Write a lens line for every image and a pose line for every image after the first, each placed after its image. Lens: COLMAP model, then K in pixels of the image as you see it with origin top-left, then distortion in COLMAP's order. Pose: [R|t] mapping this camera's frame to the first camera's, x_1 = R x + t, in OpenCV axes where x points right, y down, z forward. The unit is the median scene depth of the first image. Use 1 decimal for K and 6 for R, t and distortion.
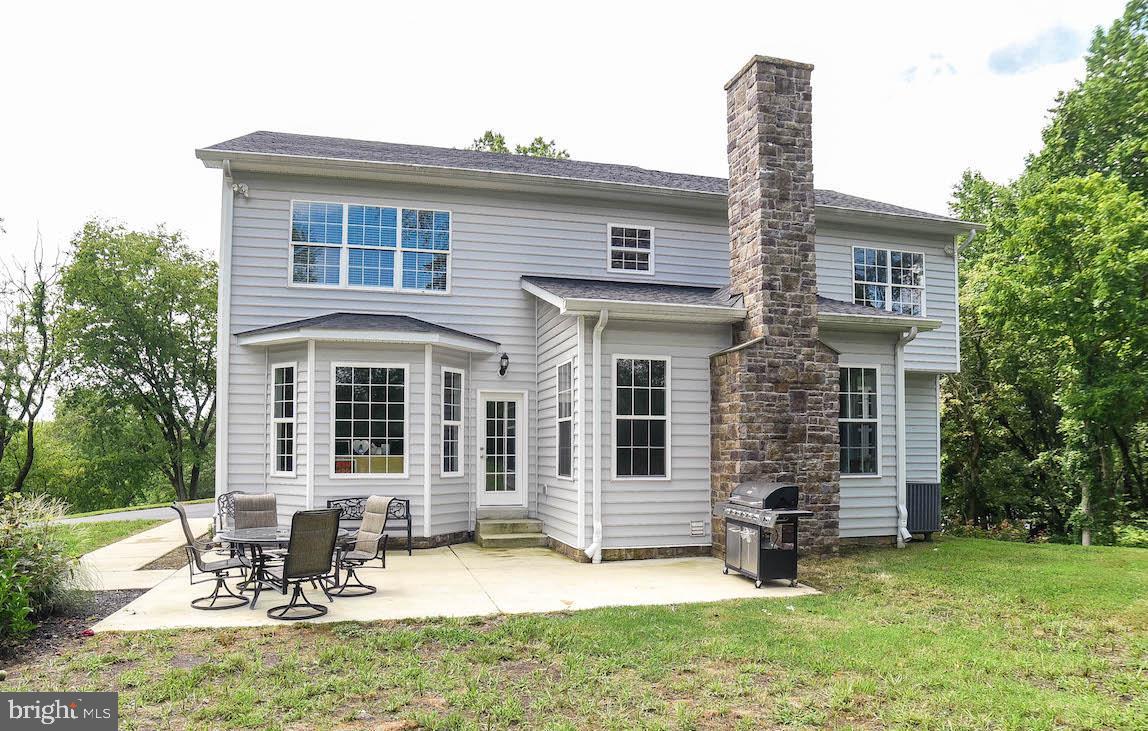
lens RADIAL K [[670.1, 0, 572.6], [0, 670.1, 428.8], [0, 0, 1]] dist [-0.079231, 0.048662]
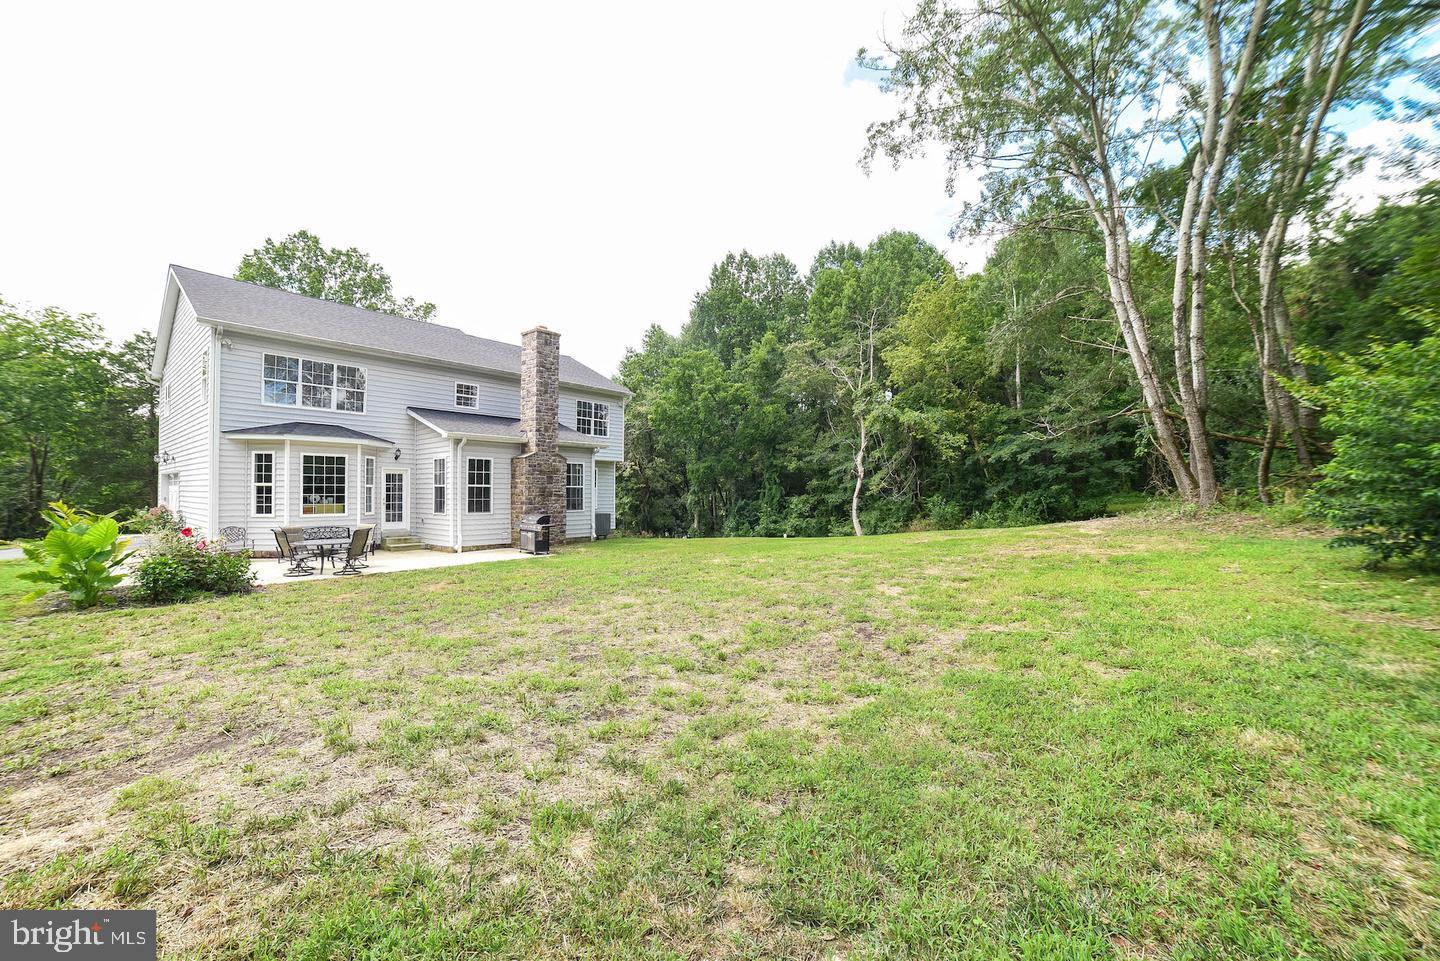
lens RADIAL K [[569.1, 0, 720.0], [0, 569.1, 489.9], [0, 0, 1]] dist [-0.104227, 0.037069]
pose [[0.806716, 0.001900, 0.590937, -0.313642], [-0.020808, 0.999466, 0.025193, -0.060056], [-0.590573, -0.032620, 0.806324, -0.857983]]
